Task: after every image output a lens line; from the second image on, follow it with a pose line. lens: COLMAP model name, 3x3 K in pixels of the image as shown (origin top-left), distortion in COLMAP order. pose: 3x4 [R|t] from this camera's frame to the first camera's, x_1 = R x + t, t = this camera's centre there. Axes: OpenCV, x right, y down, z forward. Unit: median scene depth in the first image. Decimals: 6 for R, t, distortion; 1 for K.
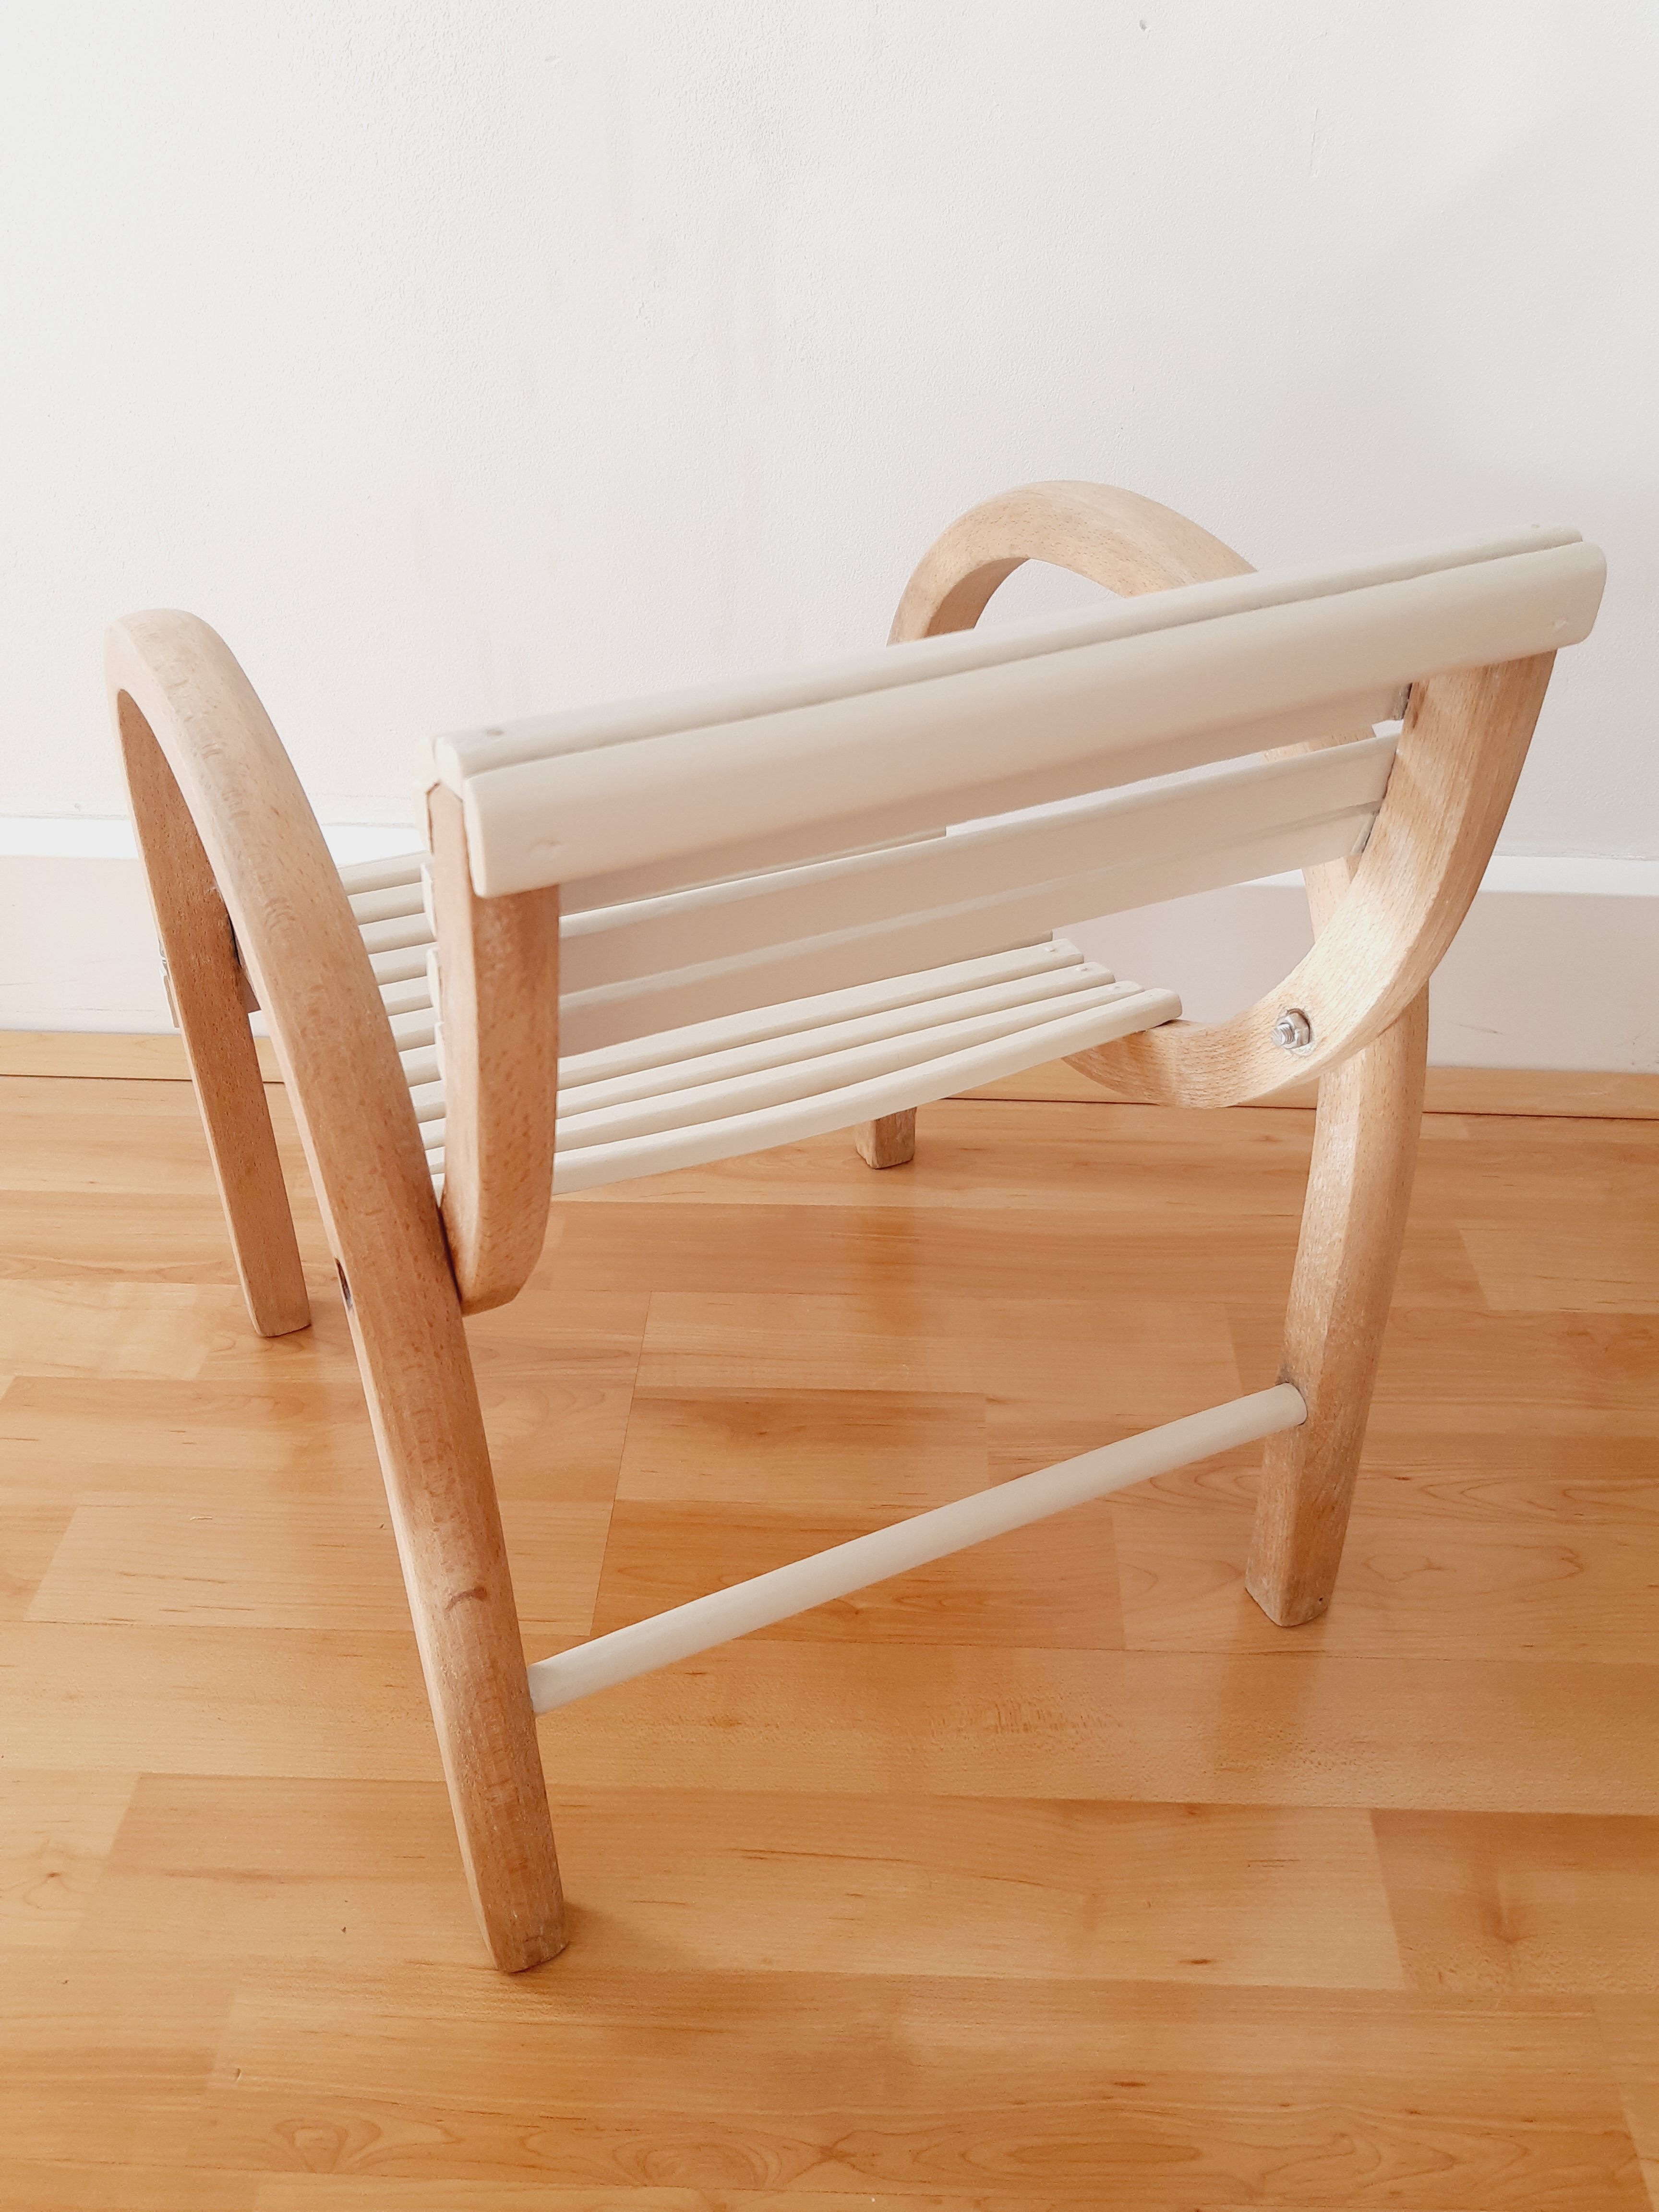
lens RADIAL K [[1899.7, 0, 844.1], [0, 1899.7, 1090.2], [0, 0, 1]] dist [0.051867, -0.114717]
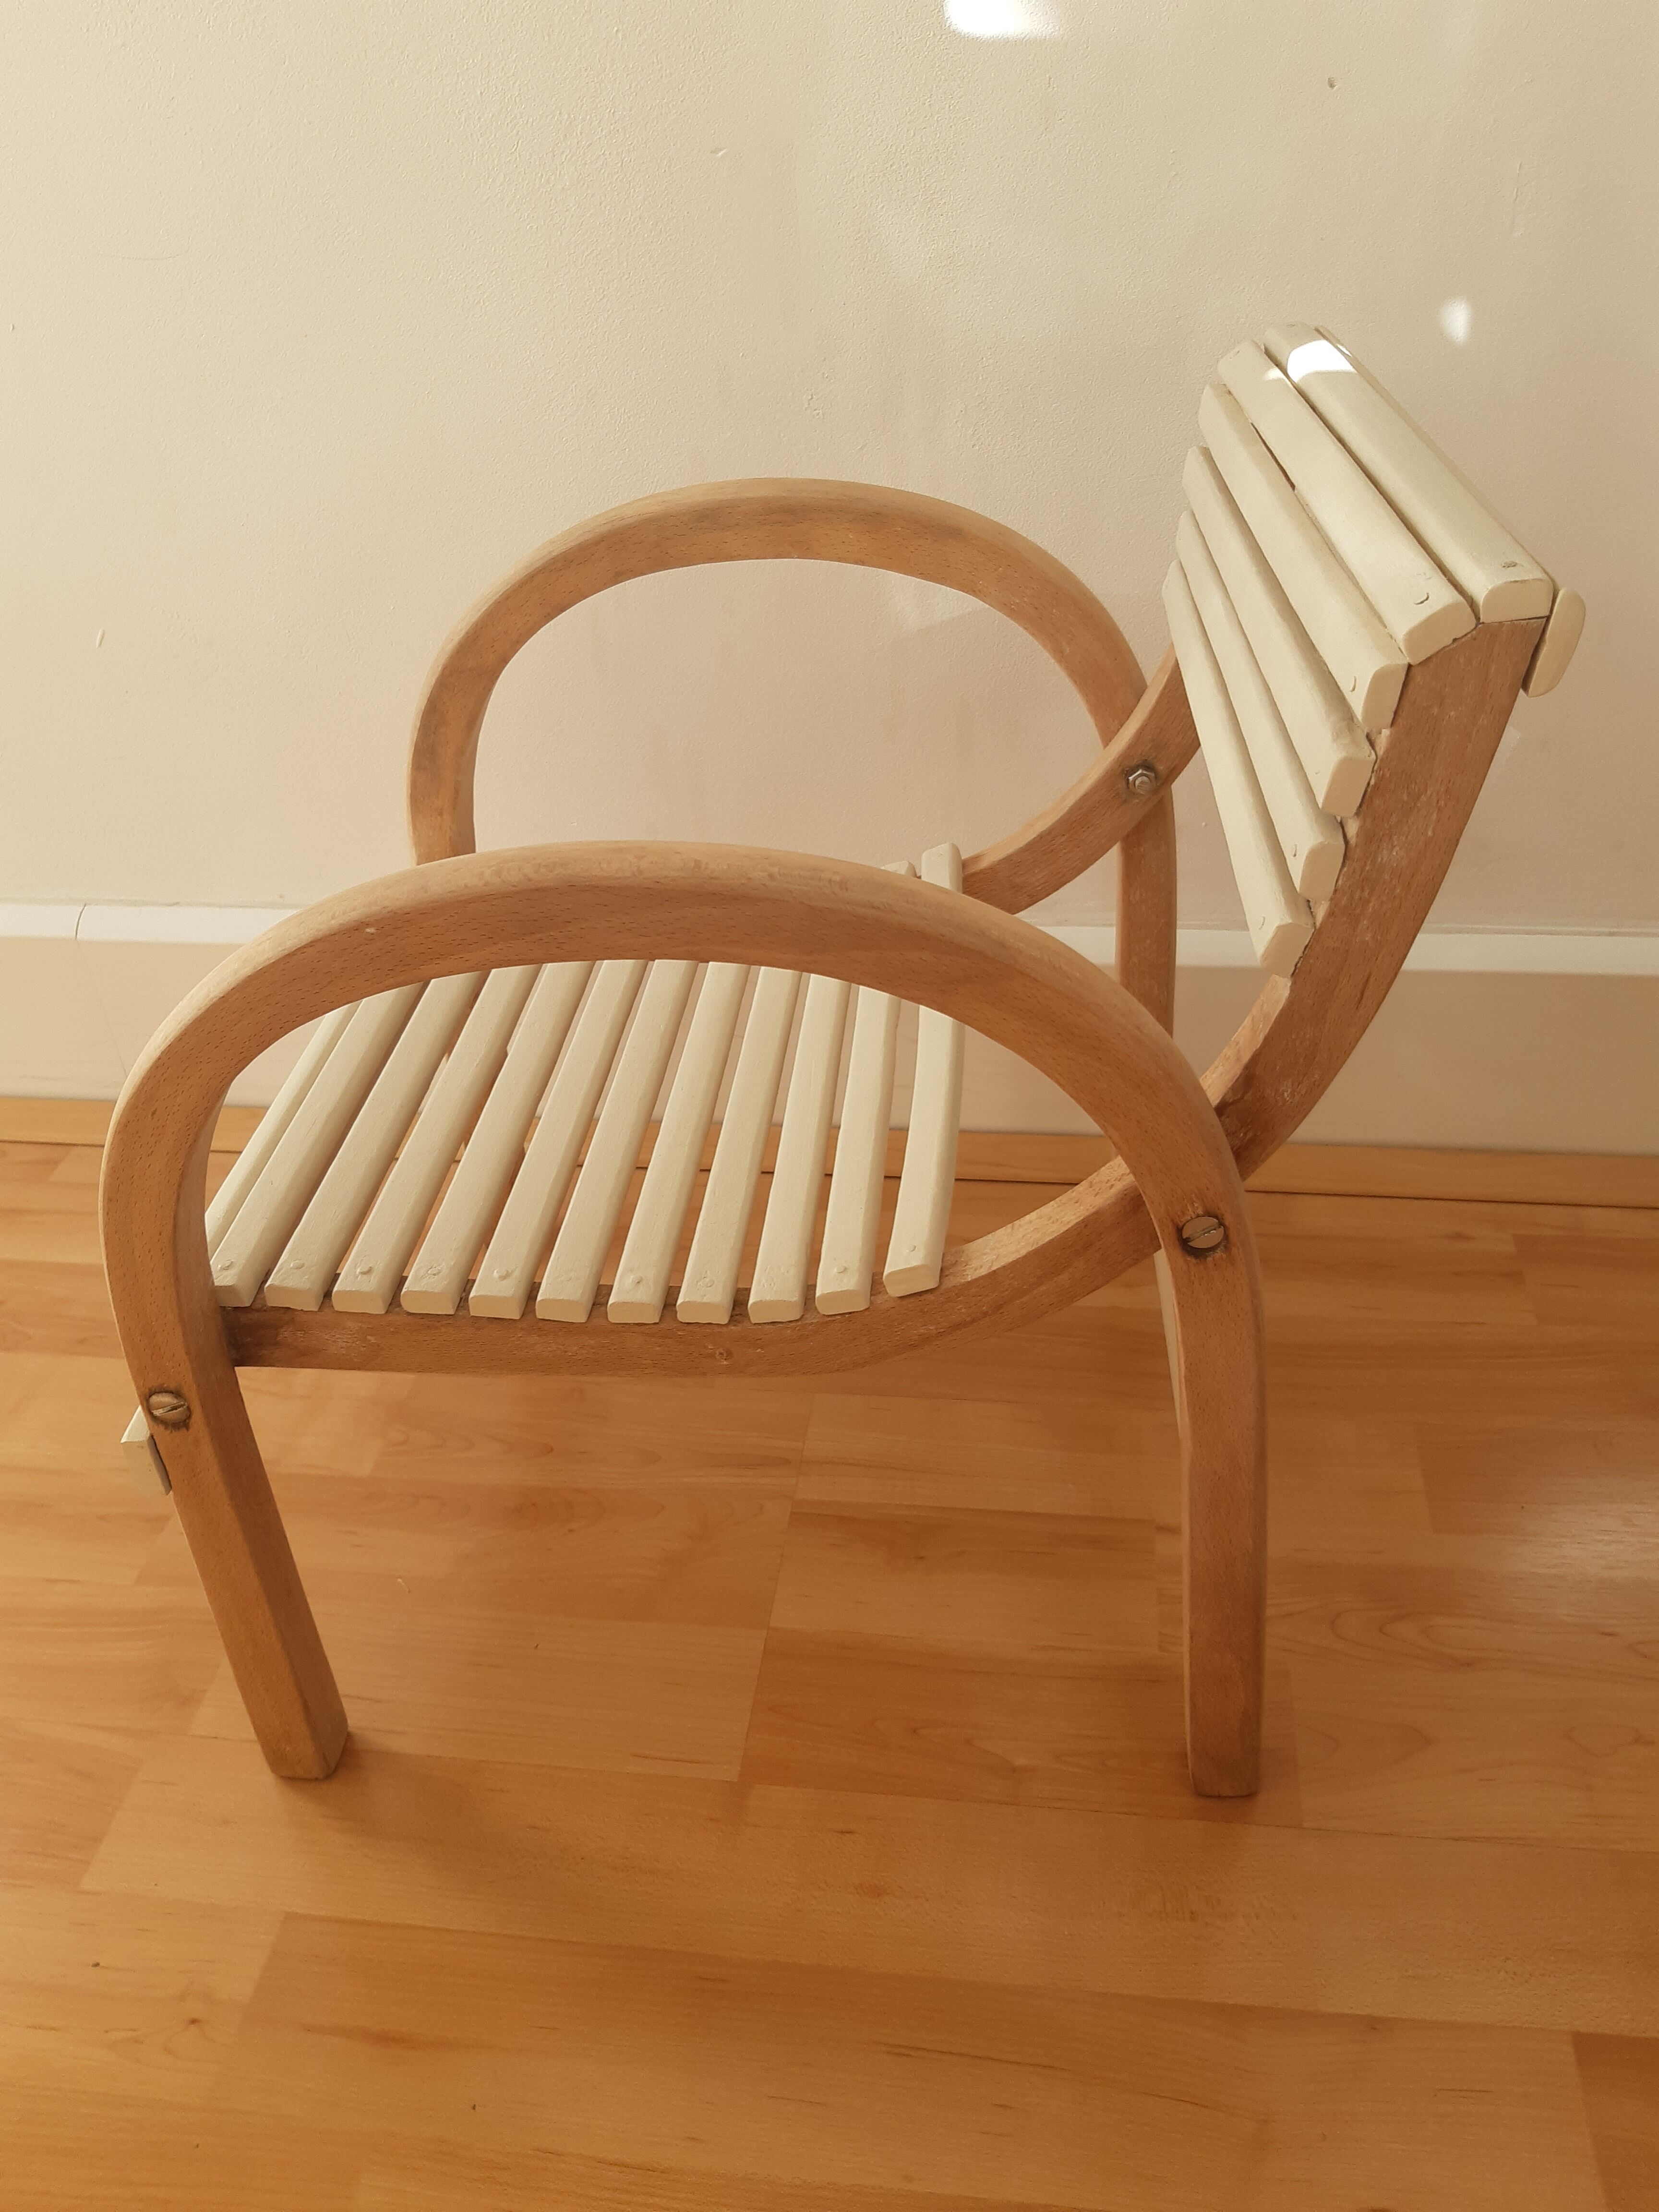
lens RADIAL K [[1715.5, 0, 840.7], [0, 1715.5, 1102.0], [0, 0, 1]] dist [0.013679, -0.065401]
pose [[0.993257, 0.006295, -0.115758, 0.019210], [-0.004649, 0.999884, 0.014482, -0.078960], [0.115836, -0.013846, 0.993172, 0.156262]]
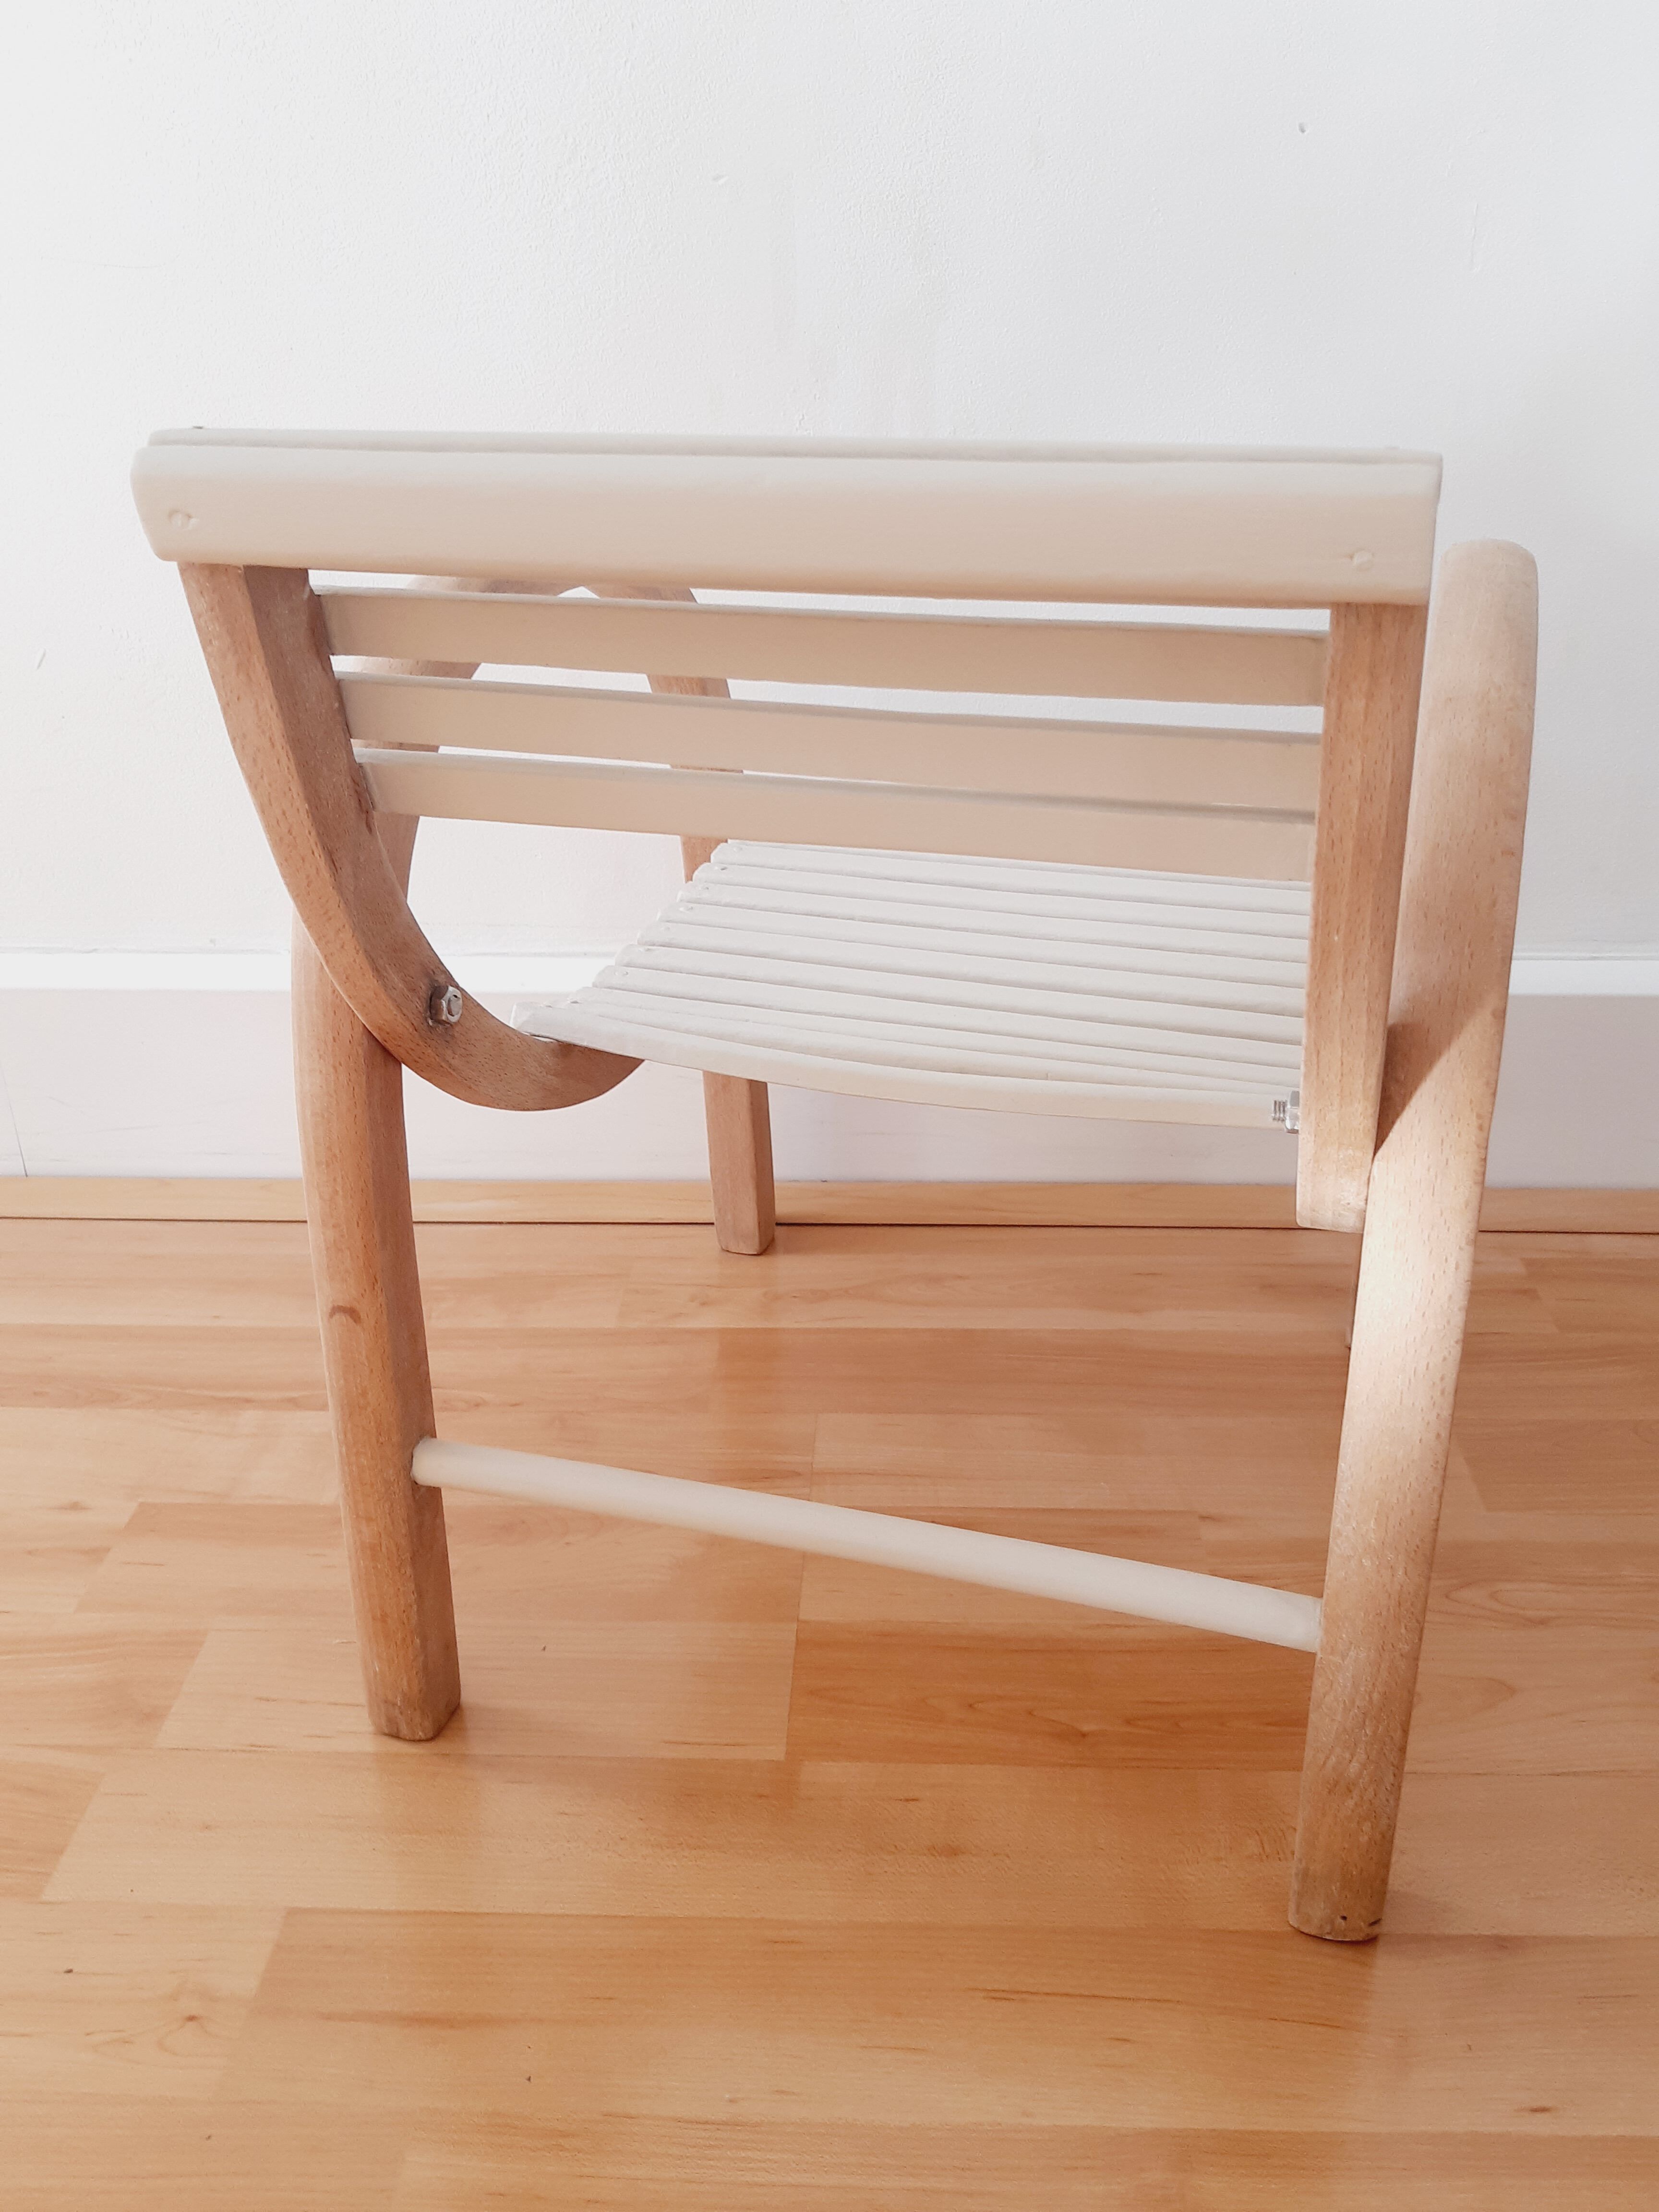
lens RADIAL K [[1899.7, 0, 838.2], [0, 1899.7, 1101.7], [0, 0, 1]] dist [0.051867, -0.114717]
pose [[0.999570, -0.014668, -0.025393, -0.088575], [0.010689, 0.988587, -0.150270, 0.127286], [0.027307, 0.149934, 0.988319, 0.084823]]
